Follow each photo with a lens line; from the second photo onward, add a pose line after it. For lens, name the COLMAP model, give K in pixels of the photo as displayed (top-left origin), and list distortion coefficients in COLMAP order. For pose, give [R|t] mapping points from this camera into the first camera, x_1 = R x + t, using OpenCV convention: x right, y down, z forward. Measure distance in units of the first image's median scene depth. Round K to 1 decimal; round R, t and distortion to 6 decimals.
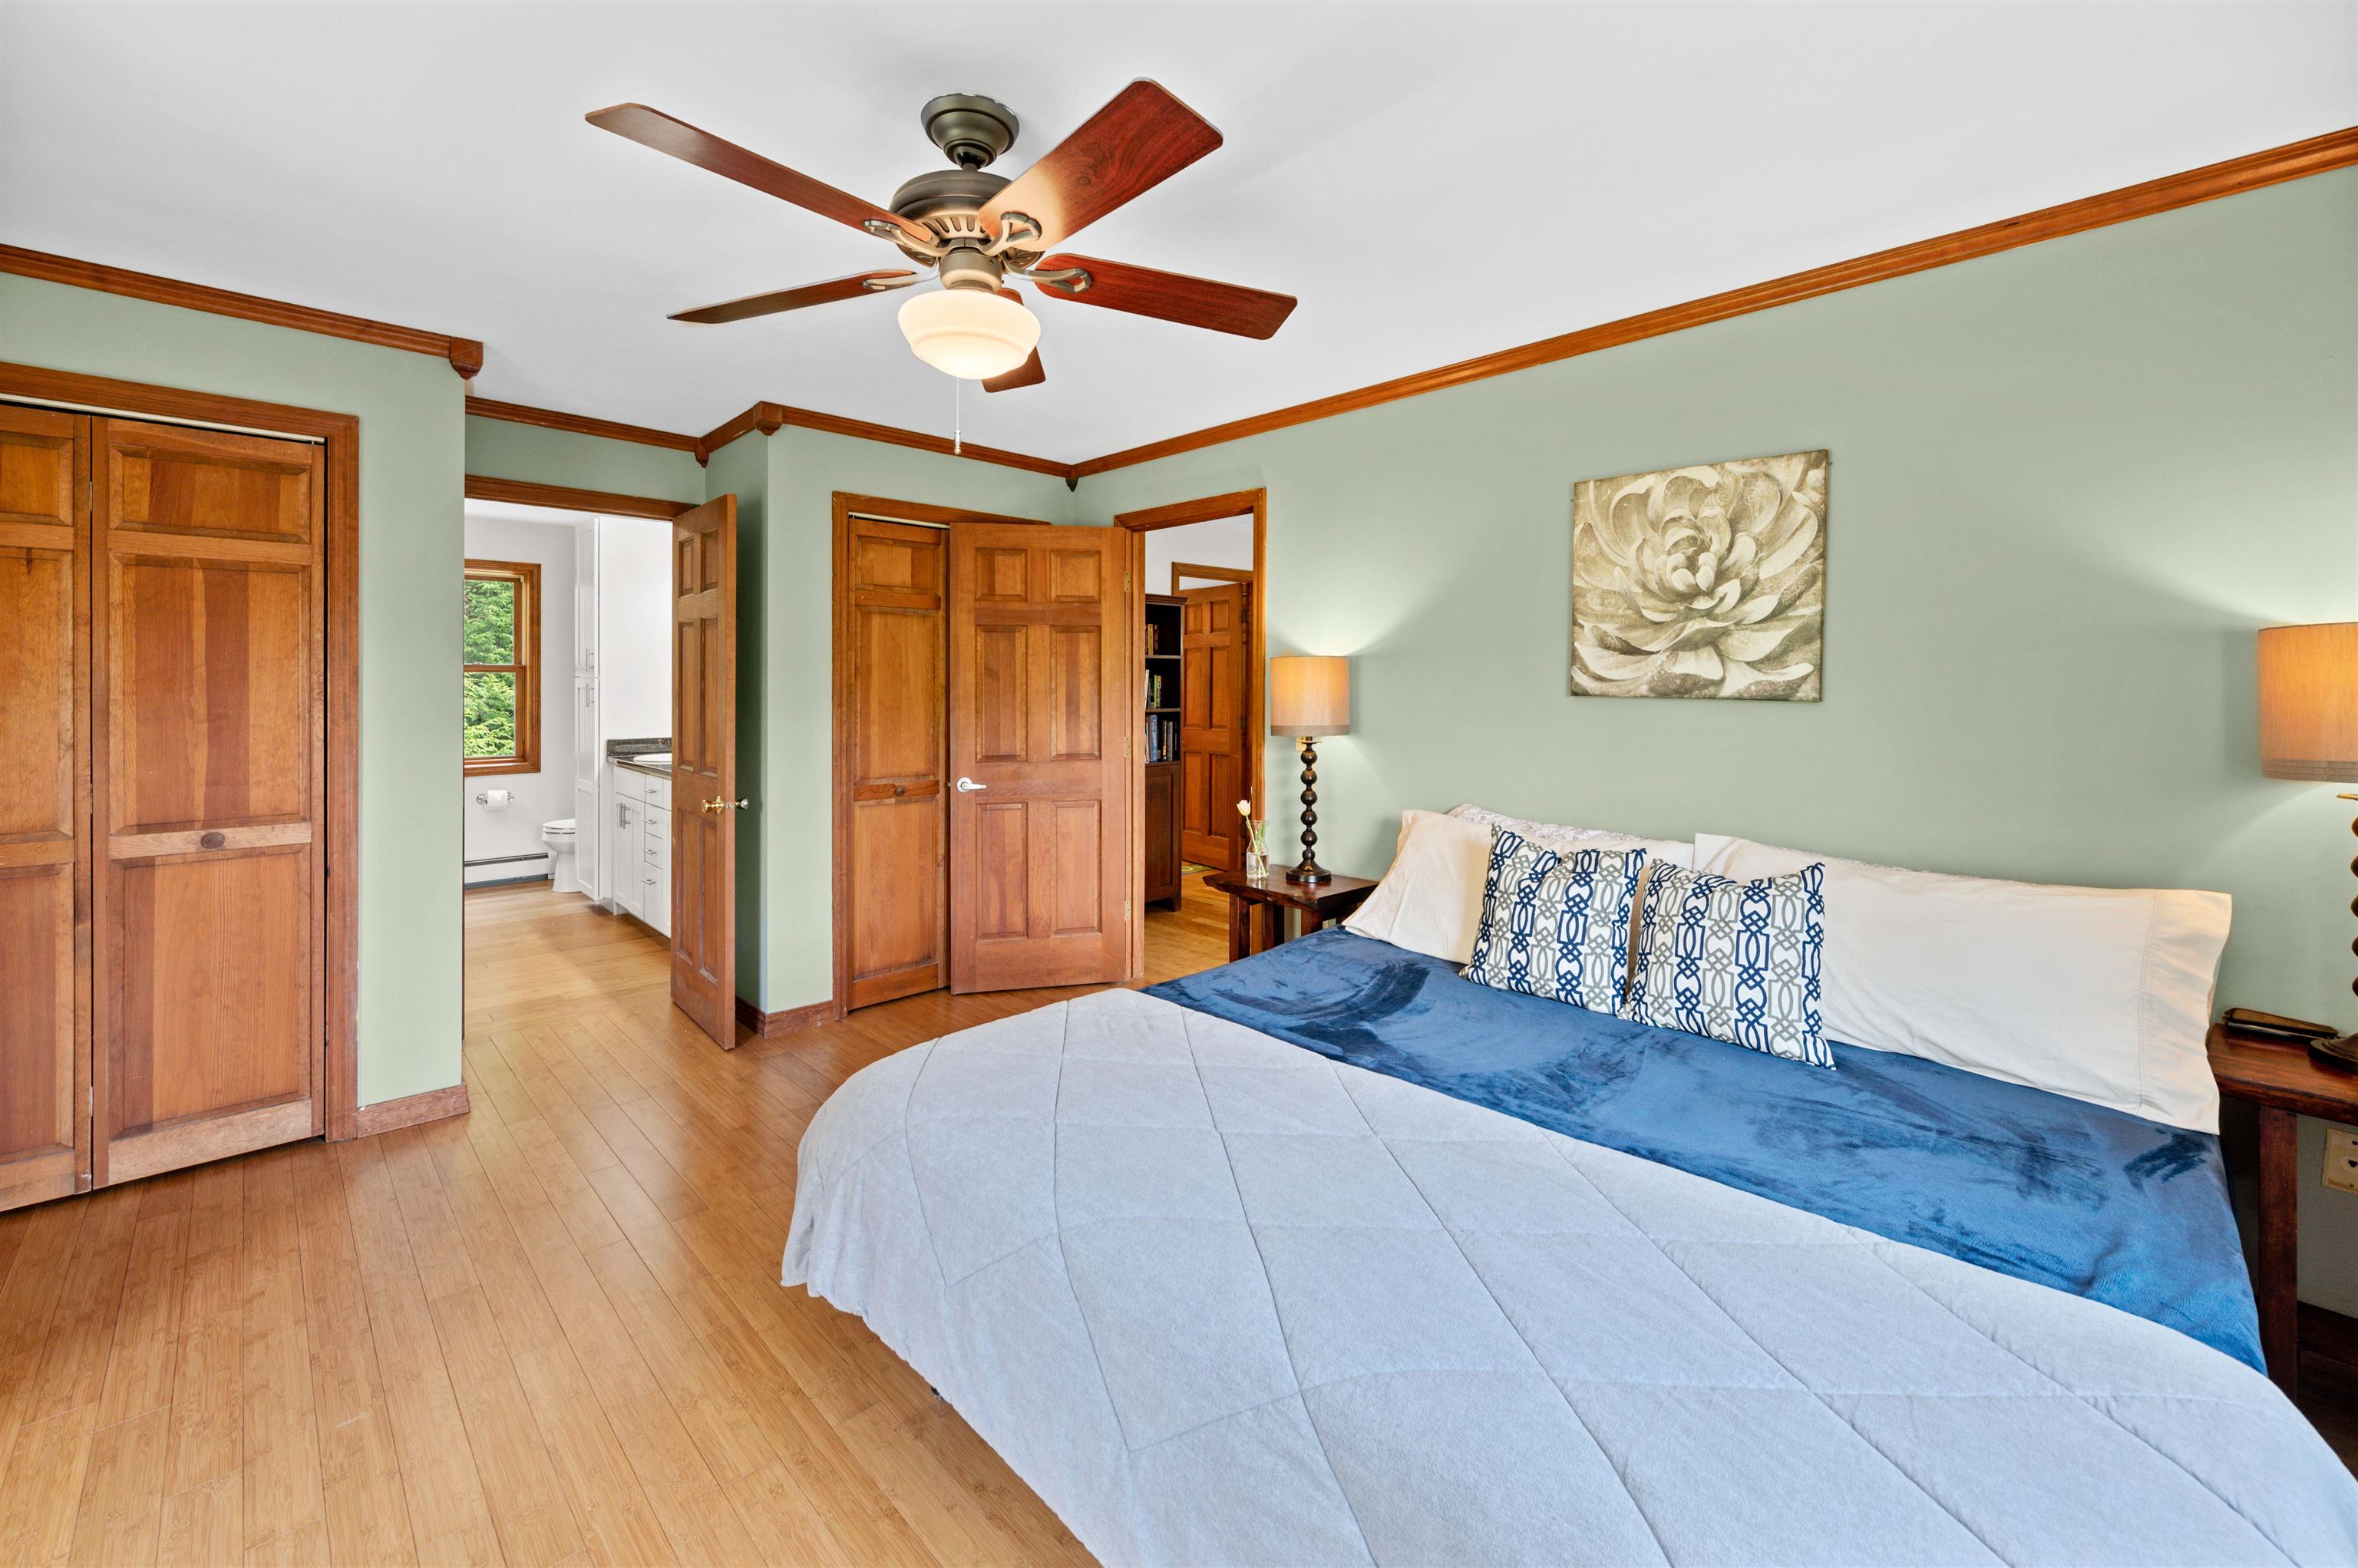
lens RADIAL K [[948.8, 0, 1180.6], [0, 948.8, 691.4], [0, 0, 1]] dist [-0.000124, -0.000071]
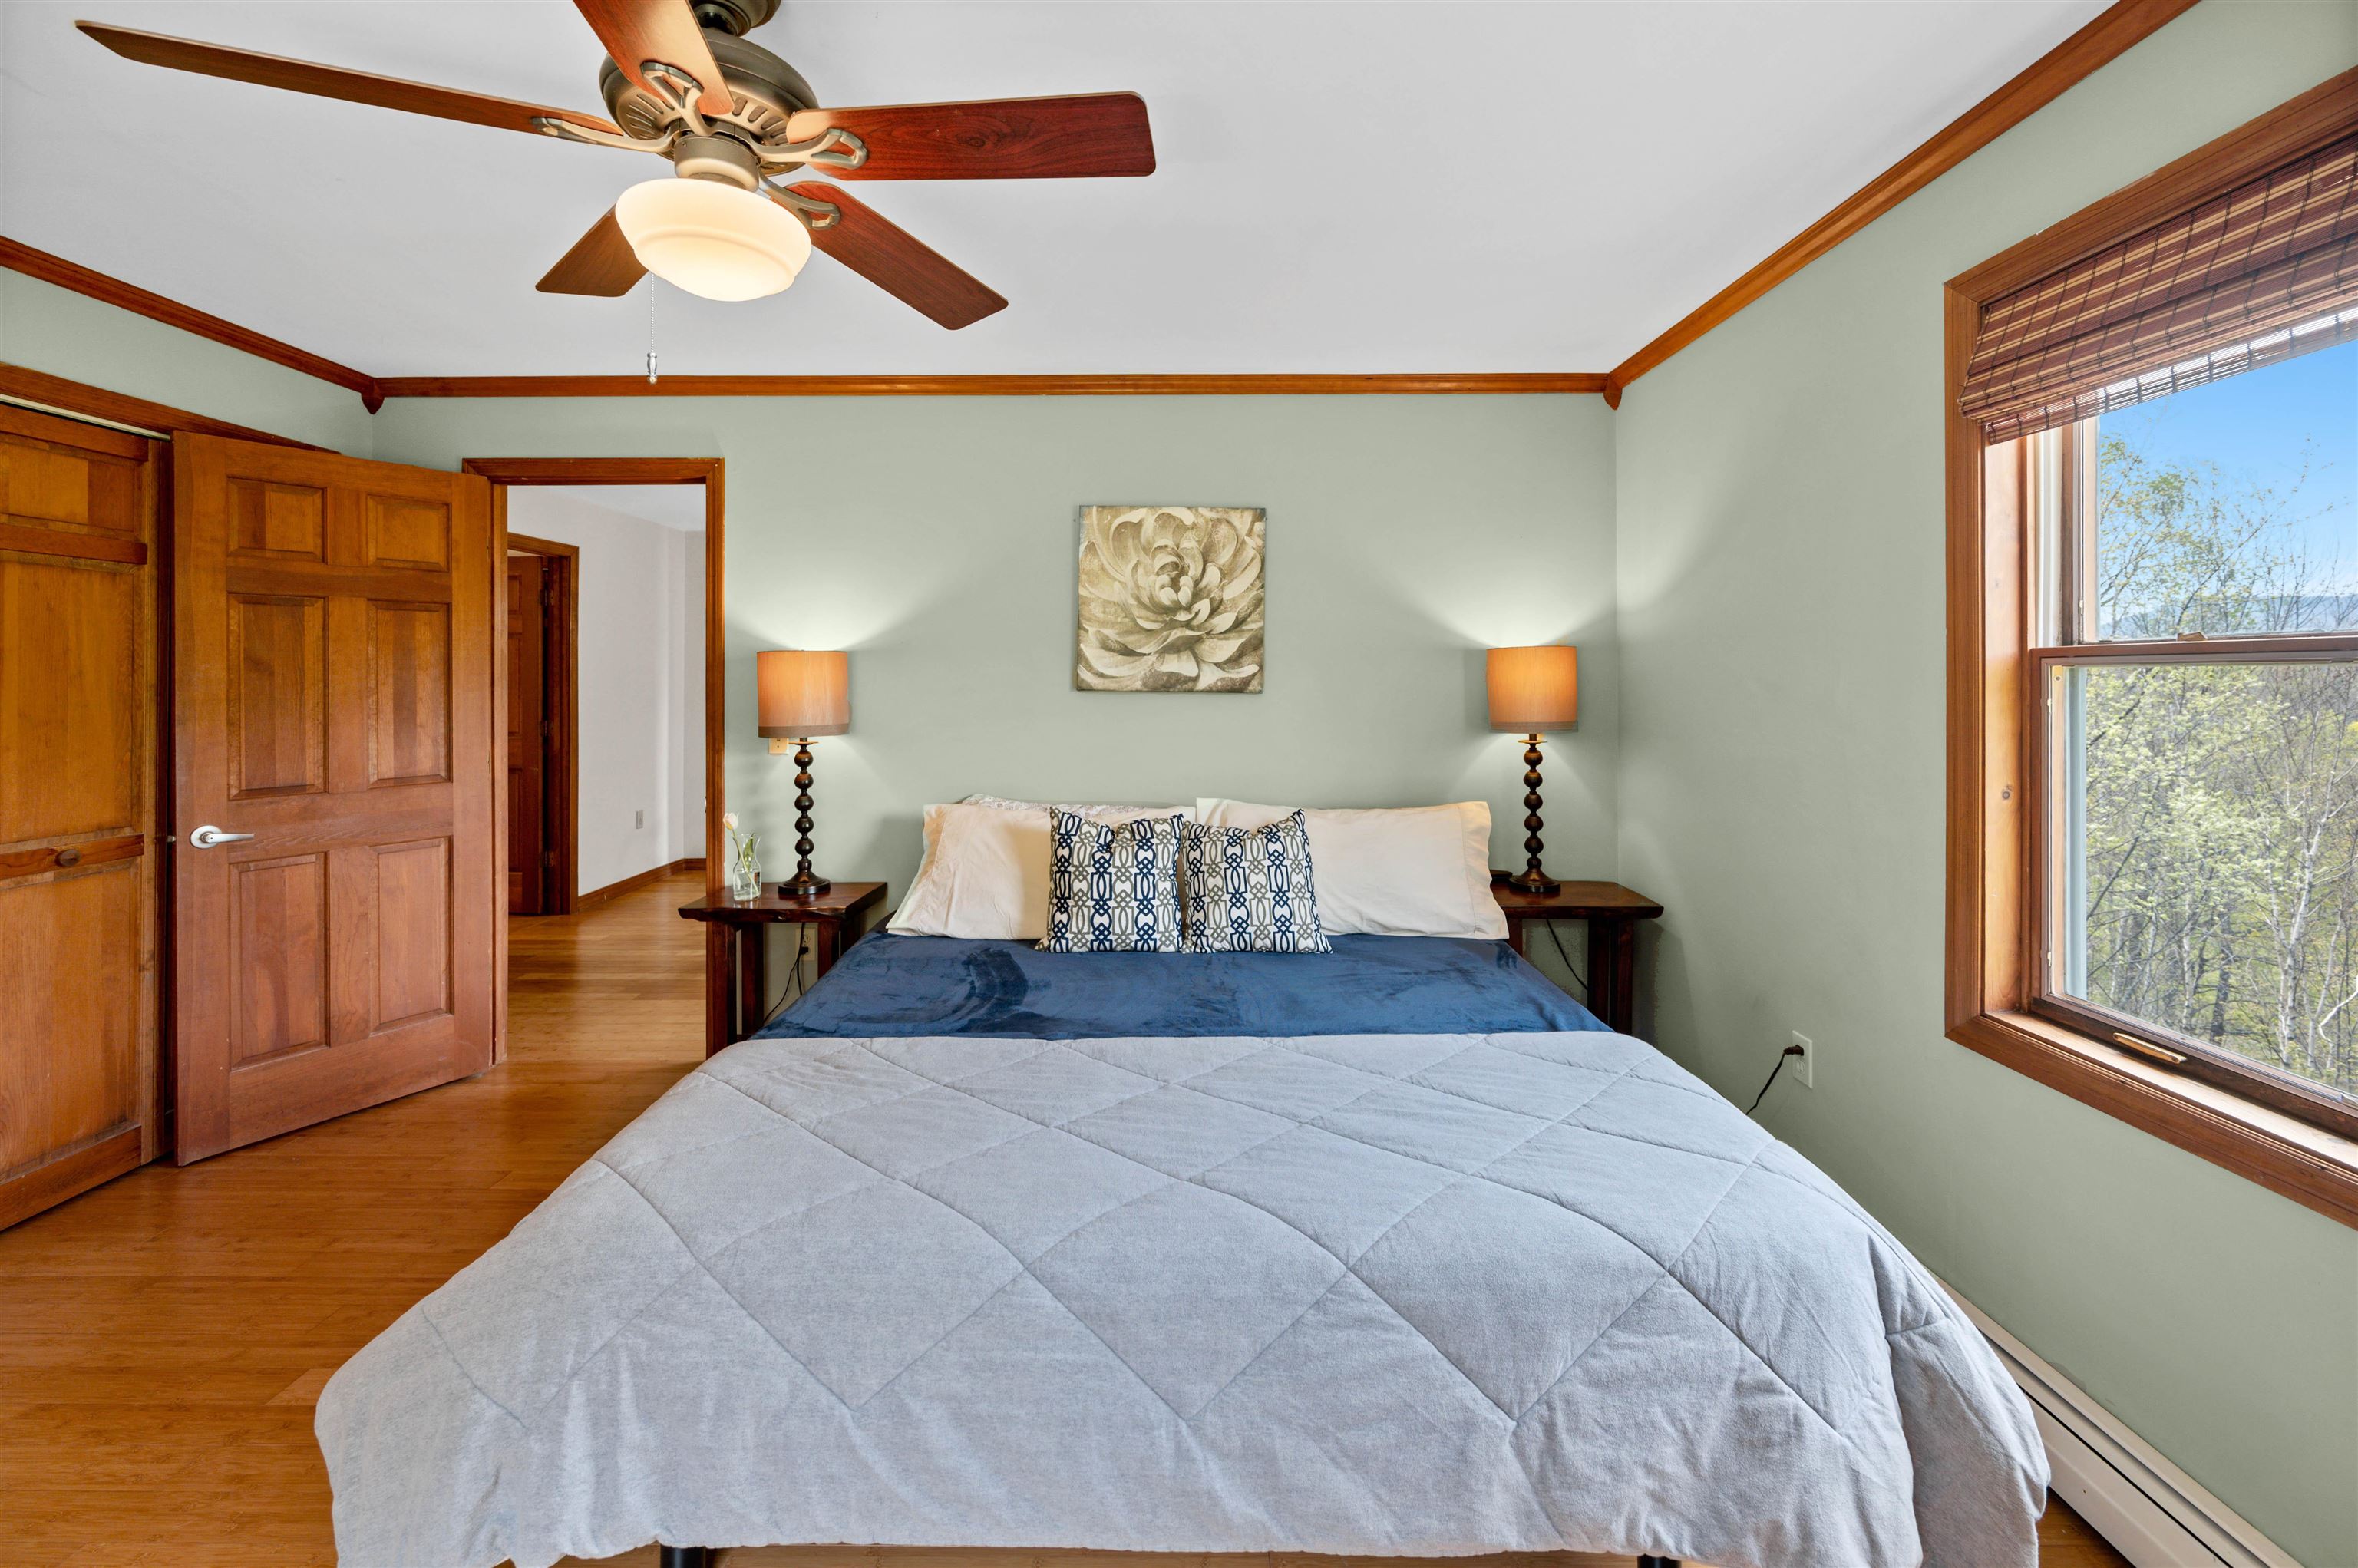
lens RADIAL K [[944.7, 0, 1176.6], [0, 944.7, 679.4], [0, 0, 1]] dist [0.000300, -0.000215]
pose [[0.712454, -0.001432, 0.701717, -0.311189], [0.006640, 0.999967, -0.004702, -0.002723], [-0.701687, 0.008009, 0.712440, 0.104152]]
